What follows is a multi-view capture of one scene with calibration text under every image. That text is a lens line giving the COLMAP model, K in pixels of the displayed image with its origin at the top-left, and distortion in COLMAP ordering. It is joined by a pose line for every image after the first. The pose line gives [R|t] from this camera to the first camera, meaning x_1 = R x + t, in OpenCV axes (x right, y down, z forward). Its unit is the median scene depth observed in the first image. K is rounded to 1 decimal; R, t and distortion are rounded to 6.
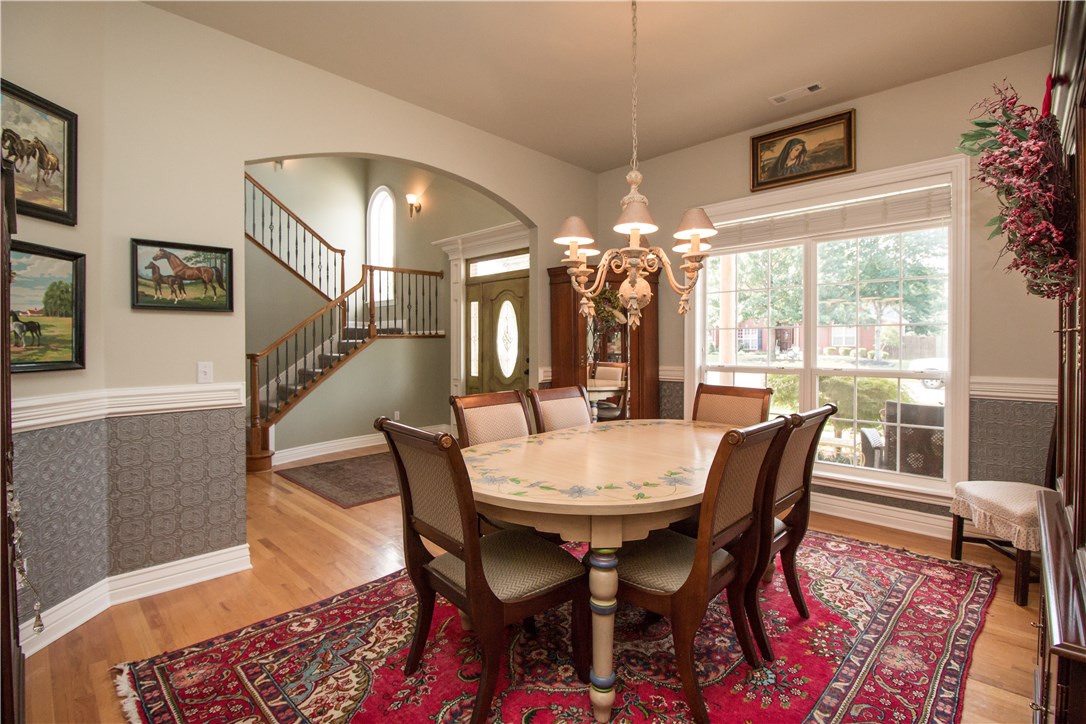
lens RADIAL K [[516.3, 0, 540.8], [0, 516.3, 351.0], [0, 0, 1]] dist [-0.009284, -0.003586]
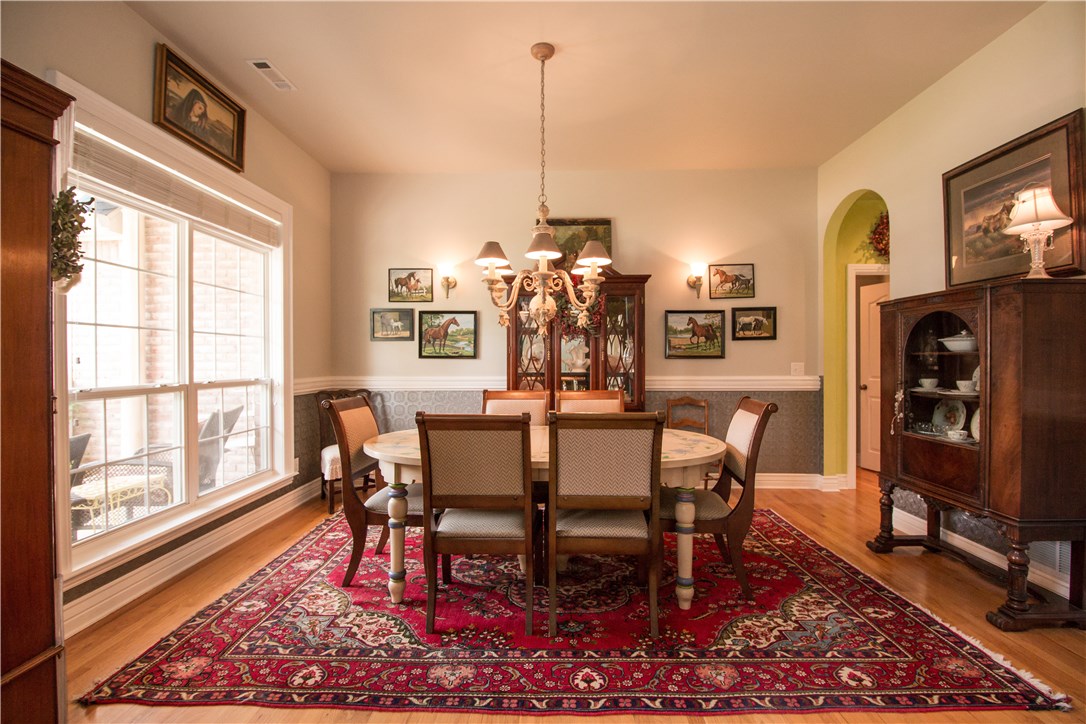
lens RADIAL K [[516.3, 0, 533.0], [0, 516.3, 357.8], [0, 0, 1]] dist [-0.009284, -0.003586]
pose [[-0.678785, 0.002340, 0.734334, -0.702882], [0.014778, 0.999836, 0.010474, -0.010457], [-0.734189, 0.017962, -0.678708, 1.903725]]
